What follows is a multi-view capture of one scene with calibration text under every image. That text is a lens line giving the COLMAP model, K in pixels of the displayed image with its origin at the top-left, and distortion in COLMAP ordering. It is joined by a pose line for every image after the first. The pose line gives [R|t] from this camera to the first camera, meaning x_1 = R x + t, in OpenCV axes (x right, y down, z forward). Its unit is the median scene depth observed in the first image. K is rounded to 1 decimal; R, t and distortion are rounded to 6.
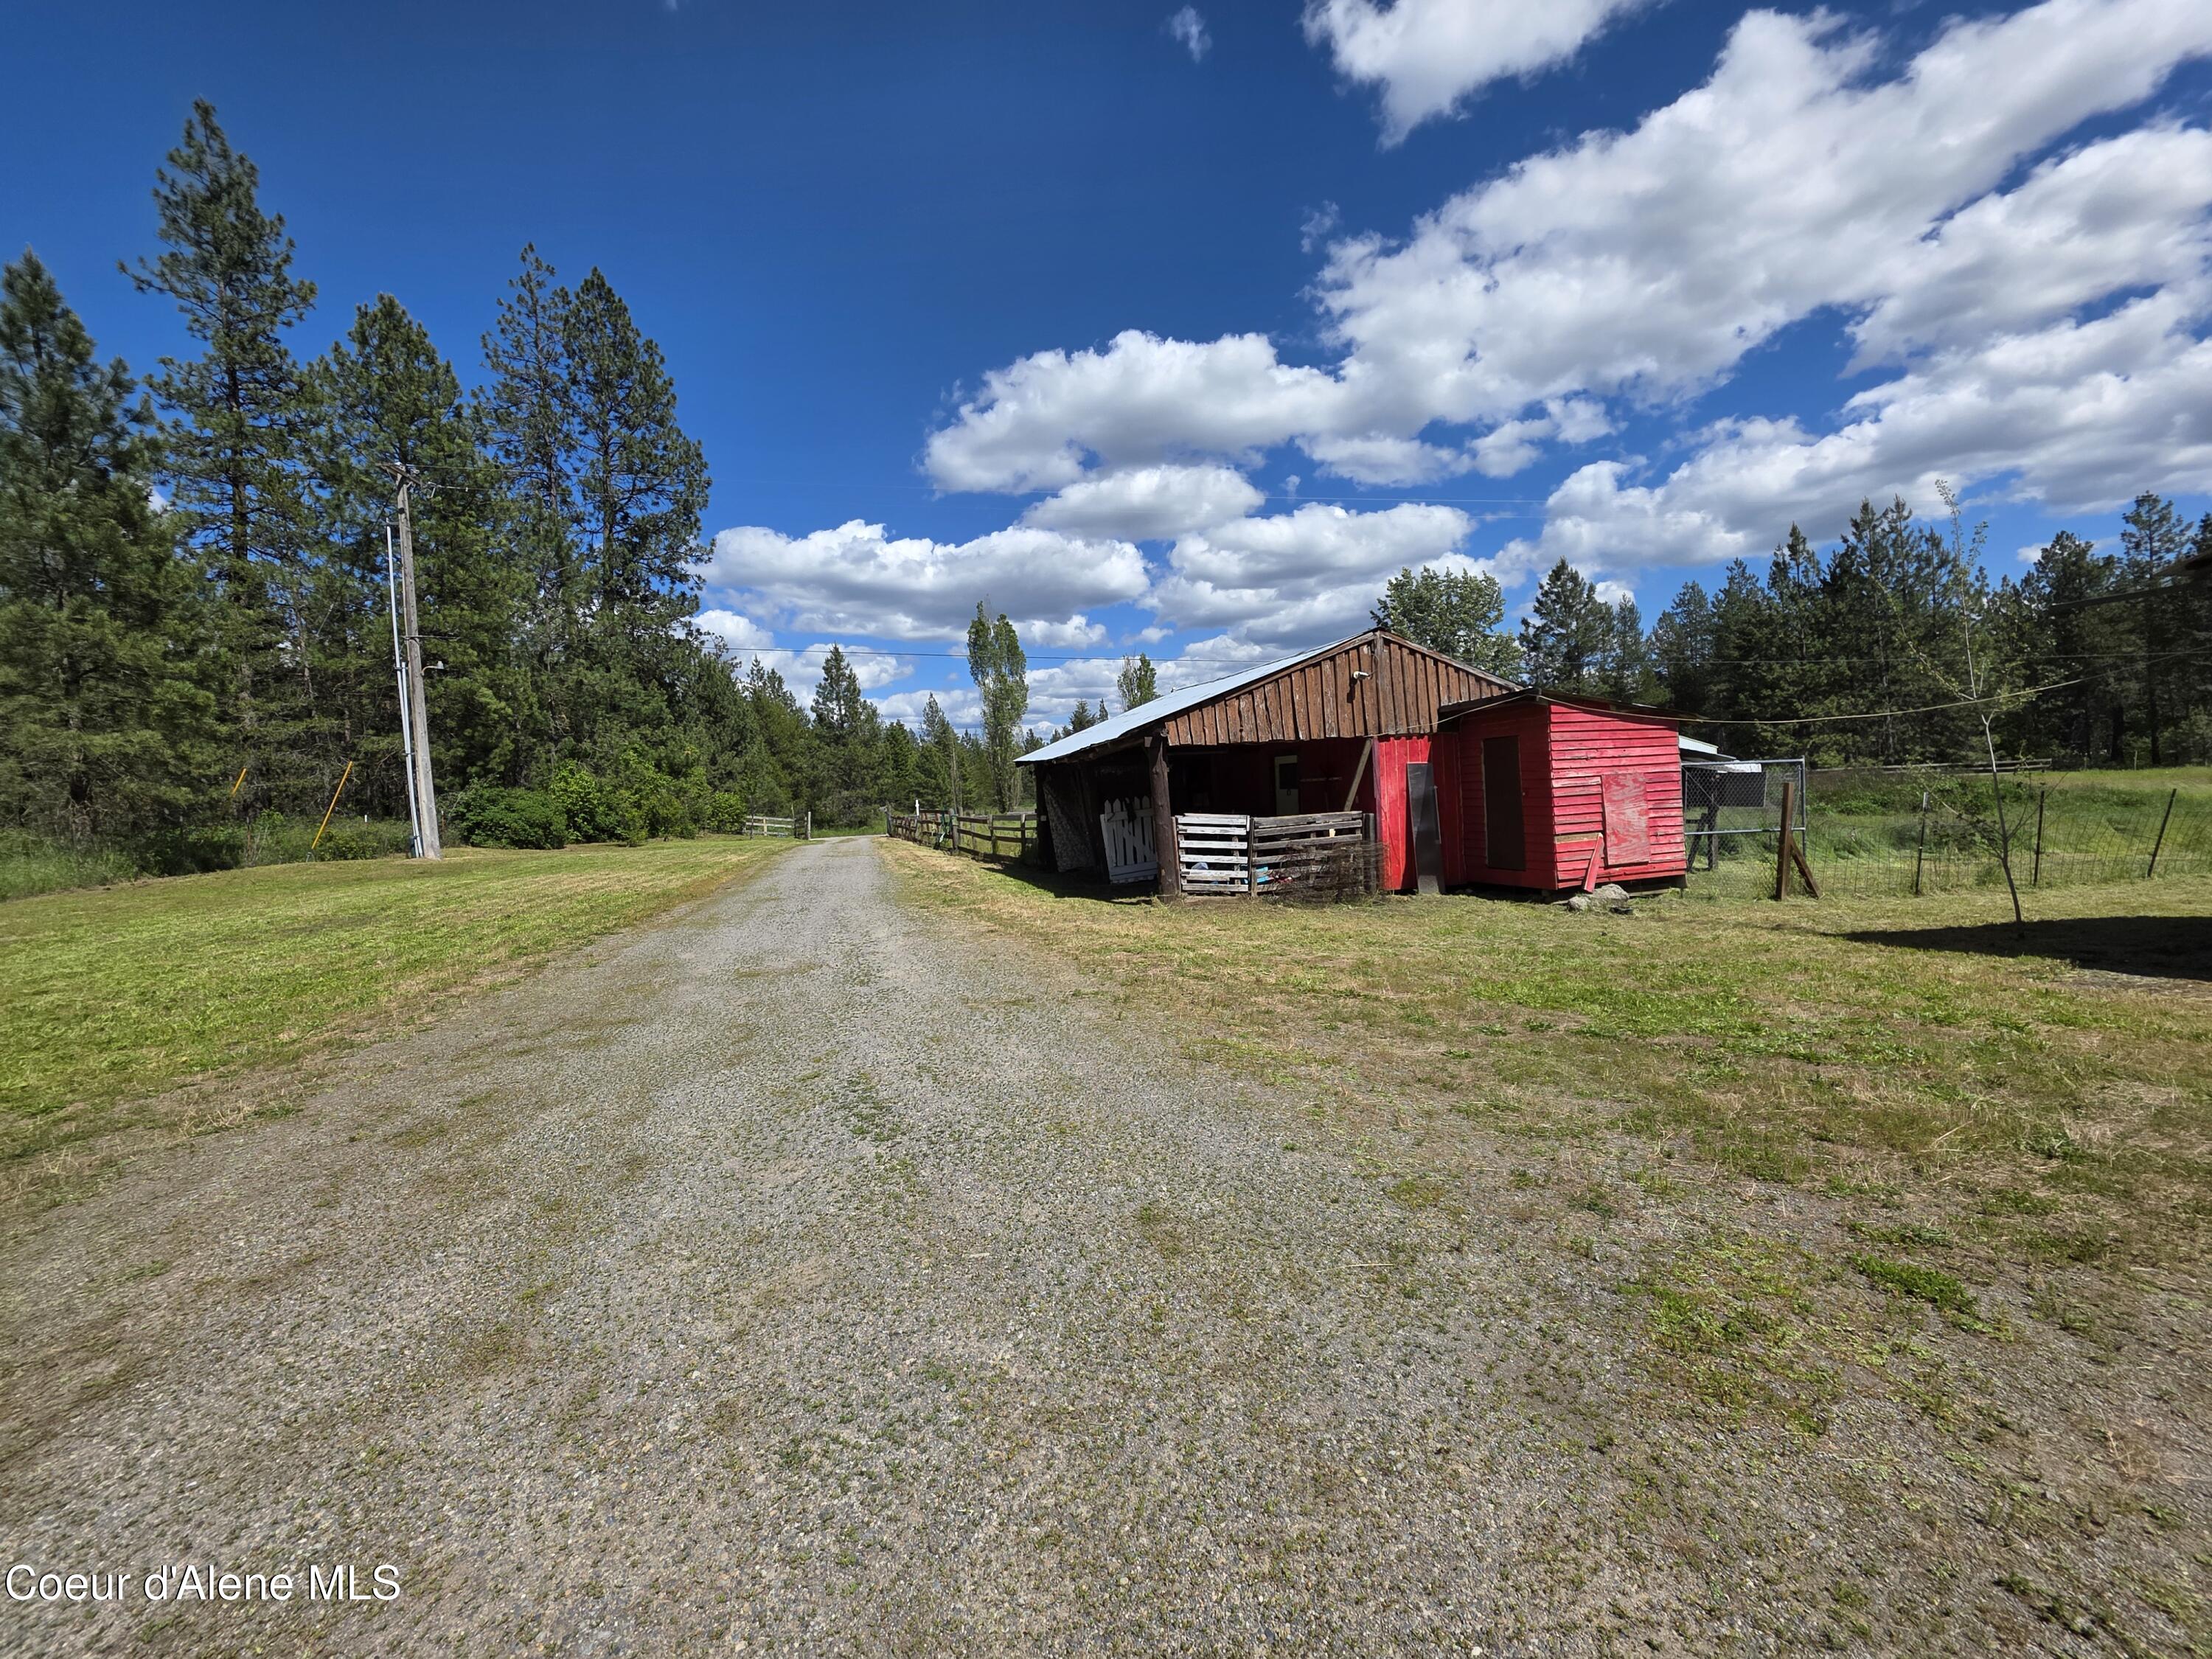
lens RADIAL K [[879.0, 0, 1101.9], [0, 879.0, 805.5], [0, 0, 1]] dist [0.002777, 0.000187]
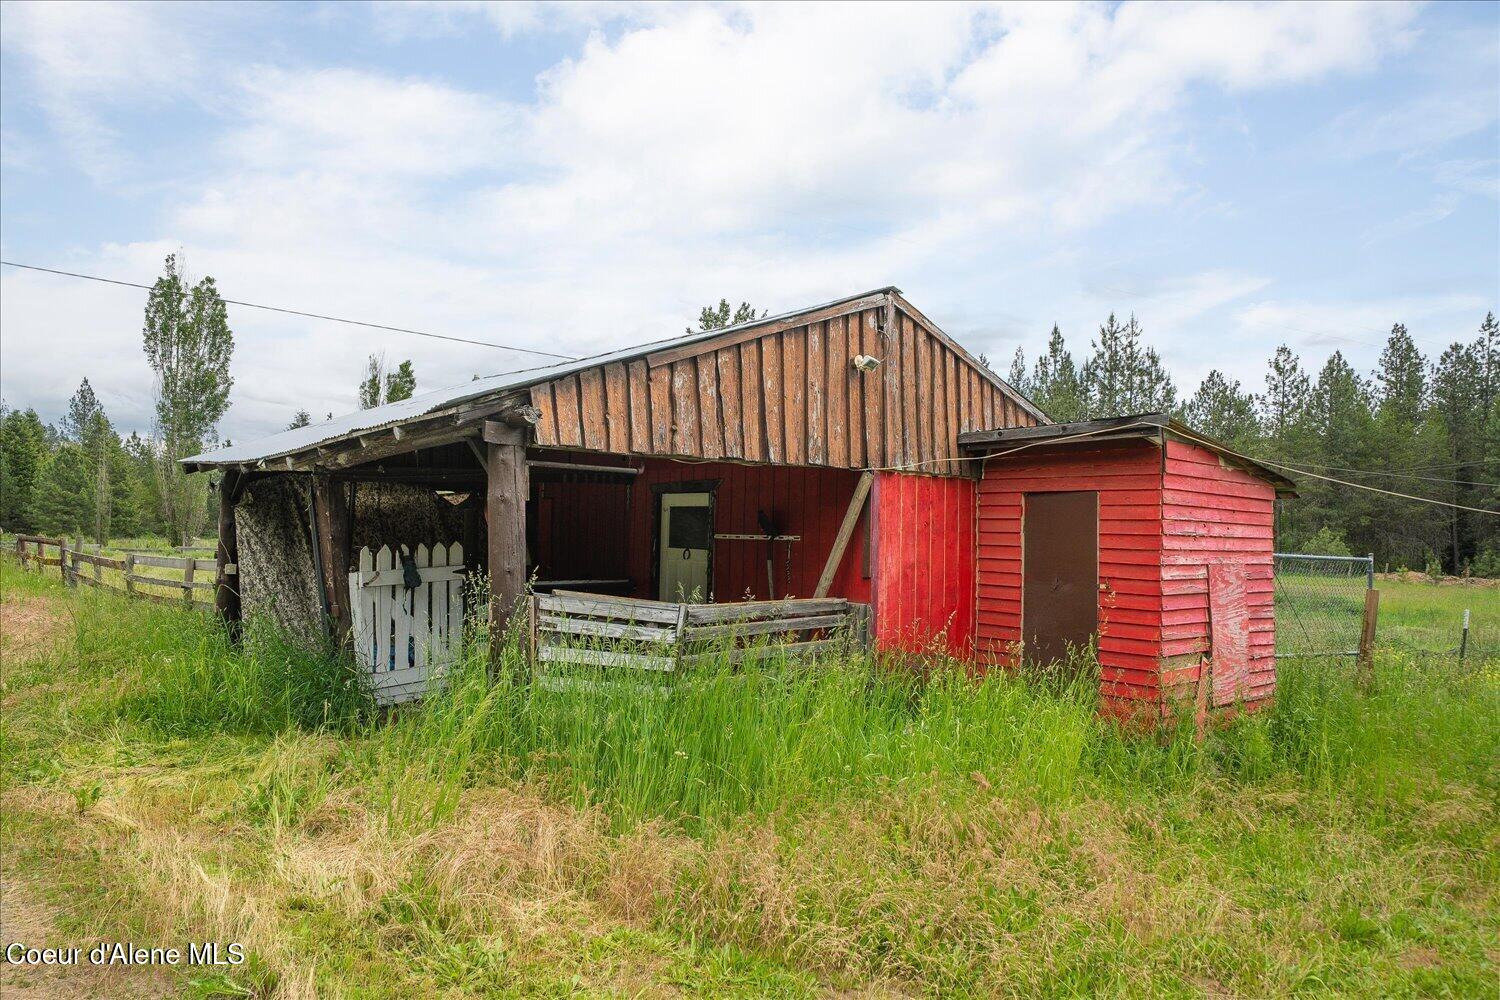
lens RADIAL K [[979.5, 0, 723.7], [0, 979.5, 505.2], [0, 0, 1]] dist [-0.008288, -0.001432]
pose [[0.920449, 0.085284, 0.381446, -0.026390], [-0.065031, 0.995718, -0.065700, -0.007039], [-0.385416, 0.035668, 0.922053, 0.440419]]
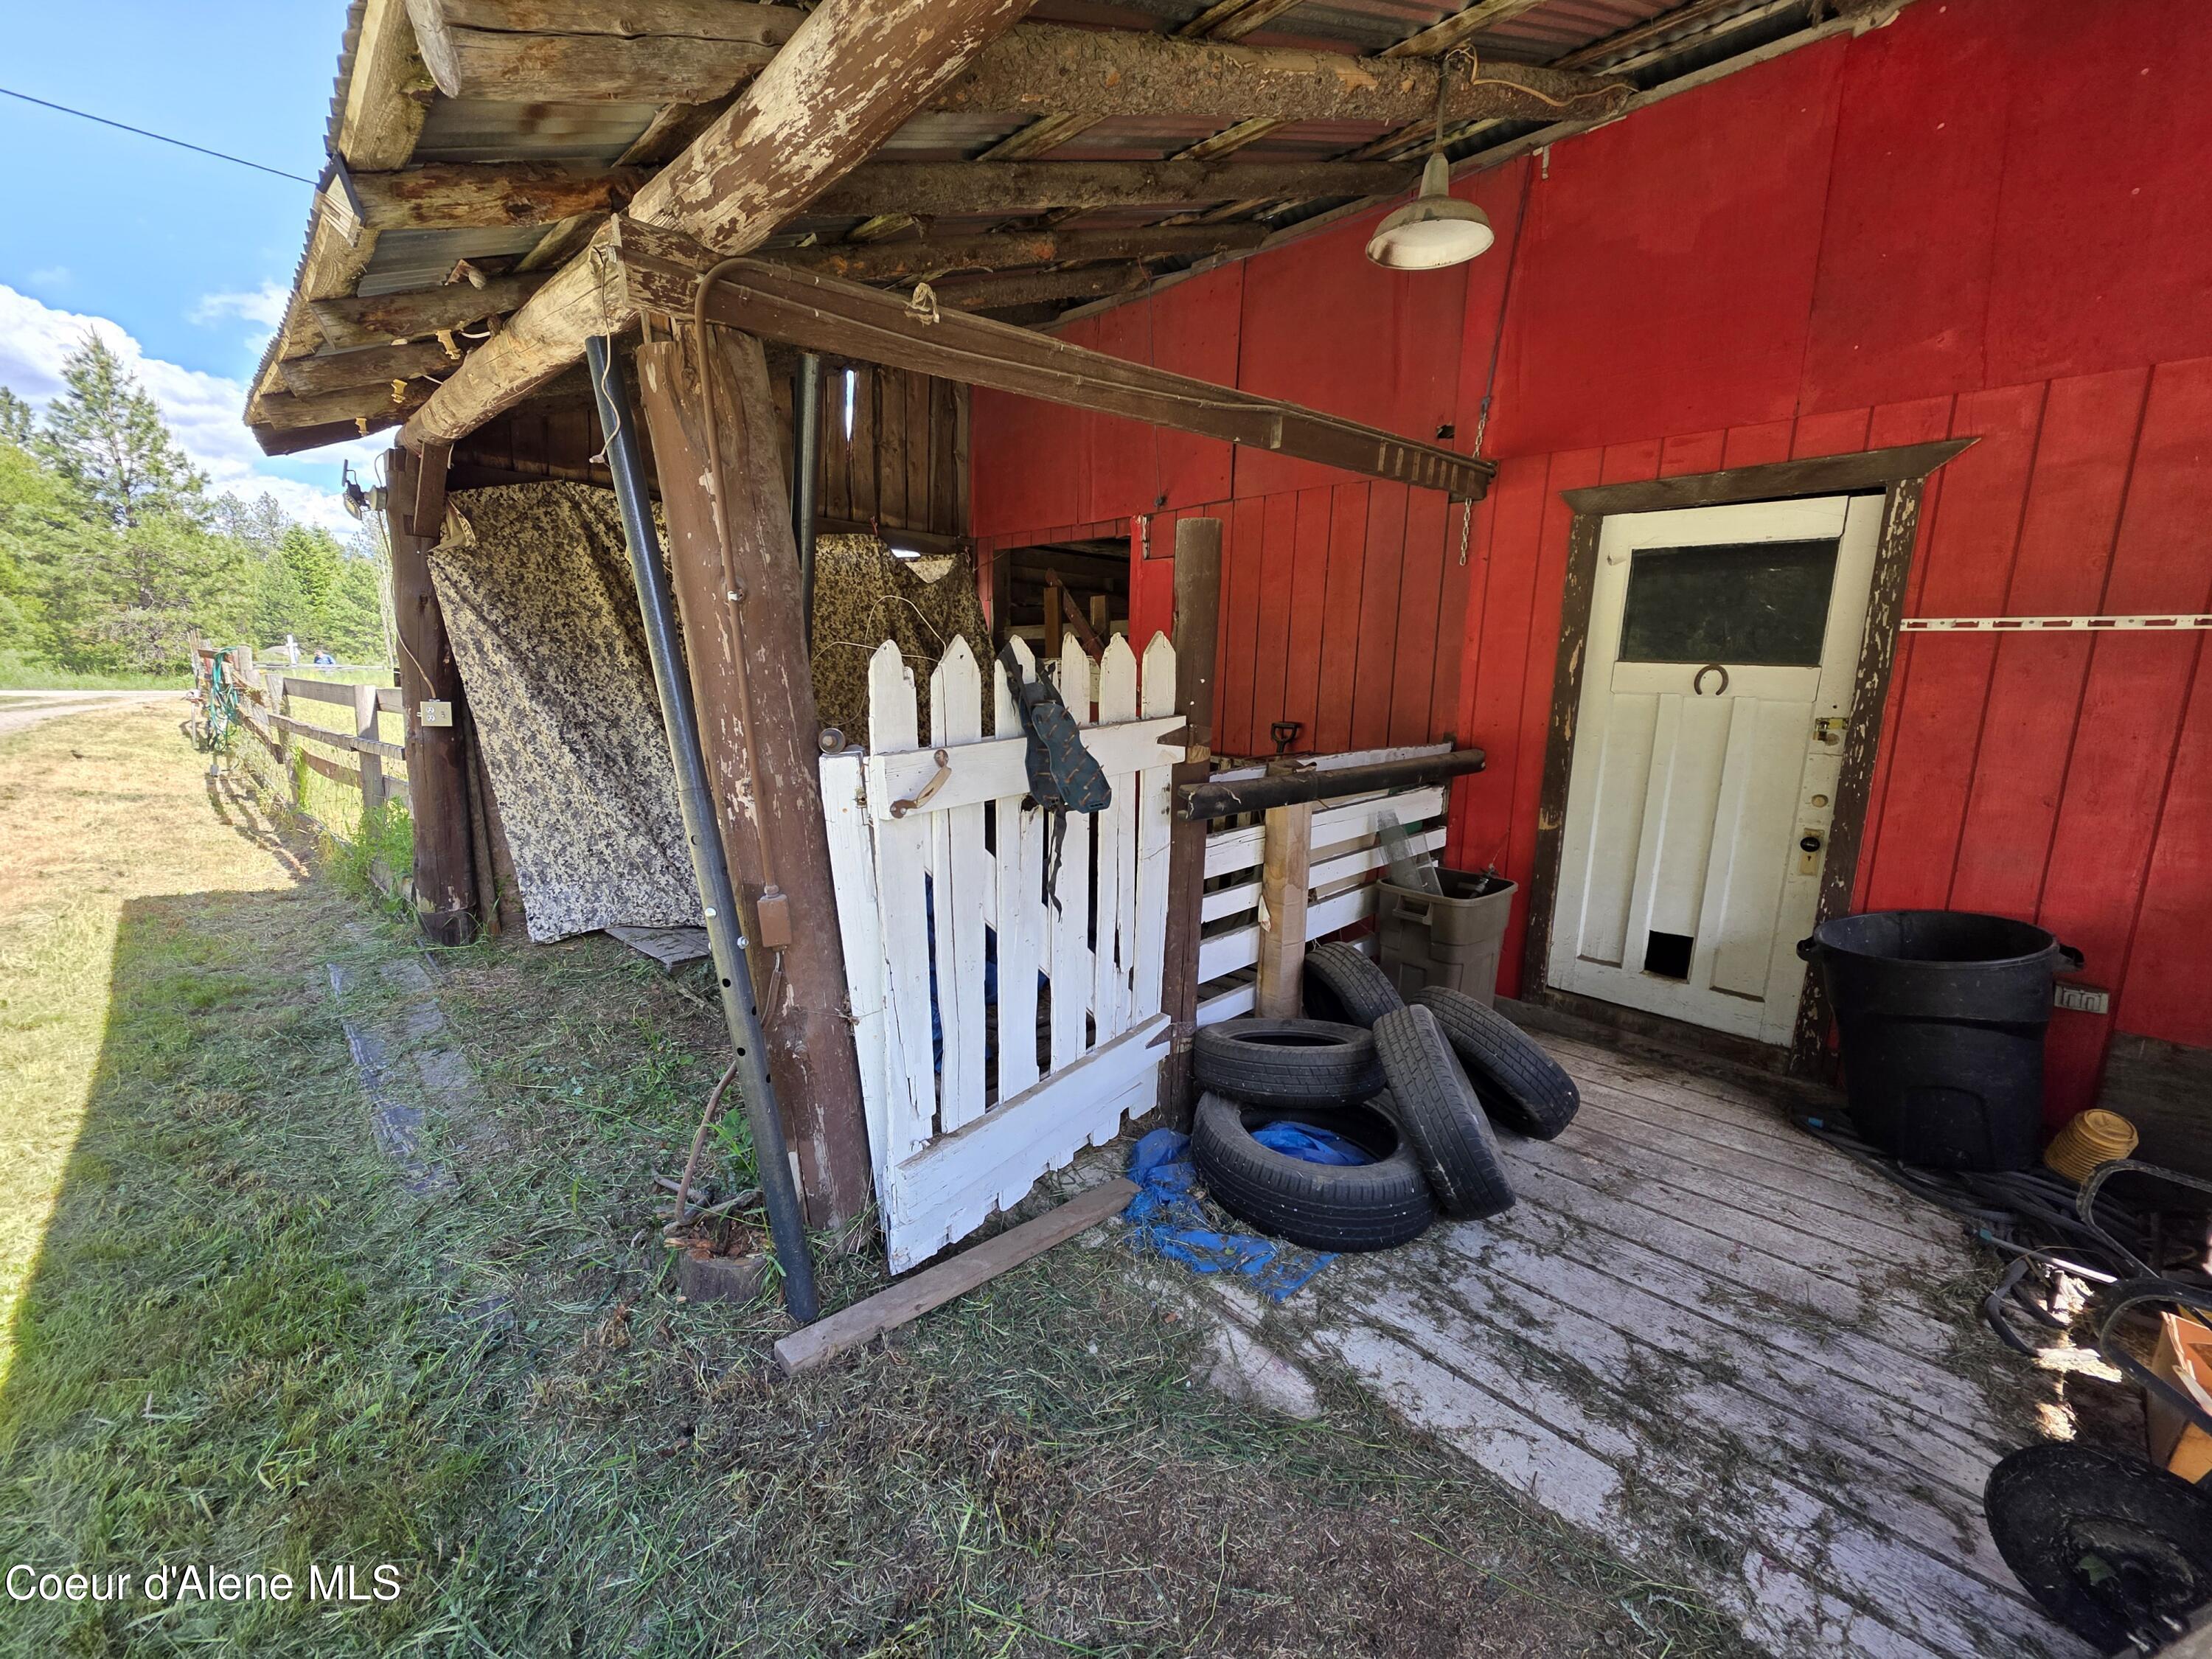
lens RADIAL K [[879.0, 0, 1101.9], [0, 879.0, 805.5], [0, 0, 1]] dist [0.002777, 0.000187]
pose [[0.886009, 0.001668, 0.463665, -0.028316], [-0.065085, 0.990540, 0.120806, -0.000144], [-0.459077, -0.137213, 0.877736, 1.035480]]
